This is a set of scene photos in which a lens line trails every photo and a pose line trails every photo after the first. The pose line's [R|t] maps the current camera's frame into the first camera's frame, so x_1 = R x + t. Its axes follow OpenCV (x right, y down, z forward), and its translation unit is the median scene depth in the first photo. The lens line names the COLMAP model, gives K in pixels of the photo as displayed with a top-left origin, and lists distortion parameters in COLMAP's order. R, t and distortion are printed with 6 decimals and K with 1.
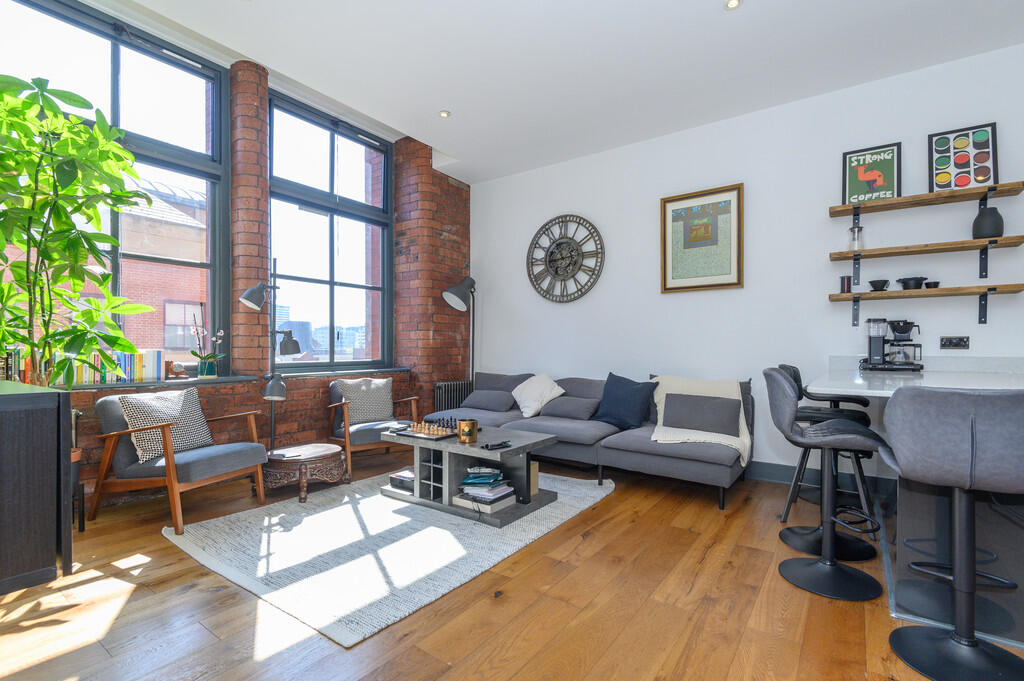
lens RADIAL K [[470.9, 0, 515.0], [0, 470.9, 357.4], [0, 0, 1]] dist [0.017190, -0.013785]
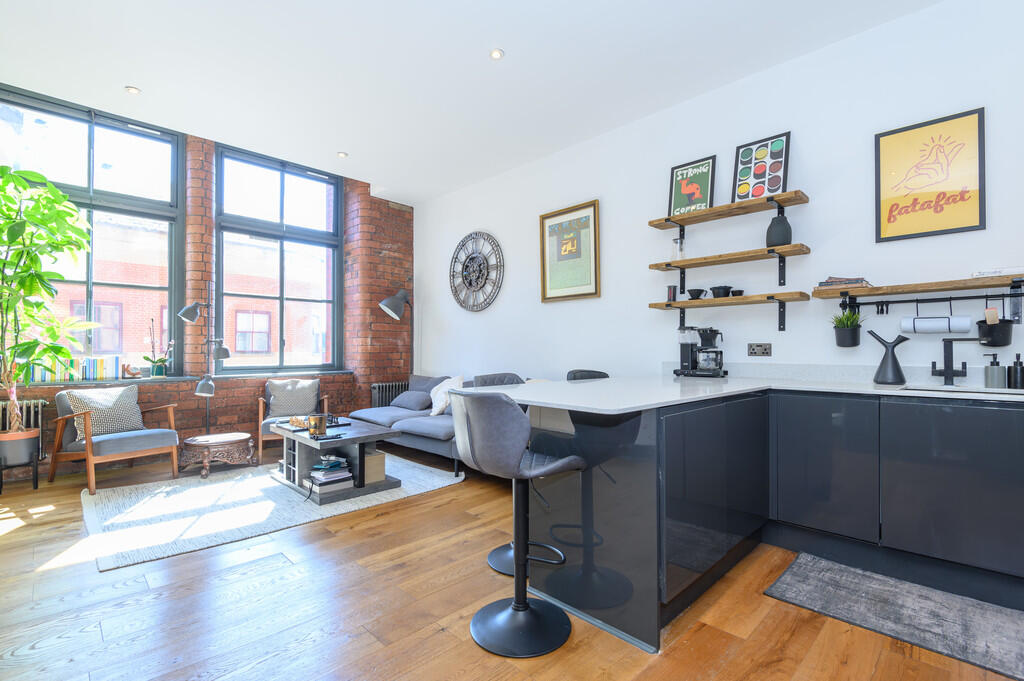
lens RADIAL K [[470.9, 0, 512.4], [0, 470.9, 350.5], [0, 0, 1]] dist [0.017190, -0.013785]
pose [[0.983880, -0.001310, -0.178823, 0.525444], [-0.001937, 0.999836, -0.017983, -0.008971], [0.178817, 0.018039, 0.983717, -0.081117]]
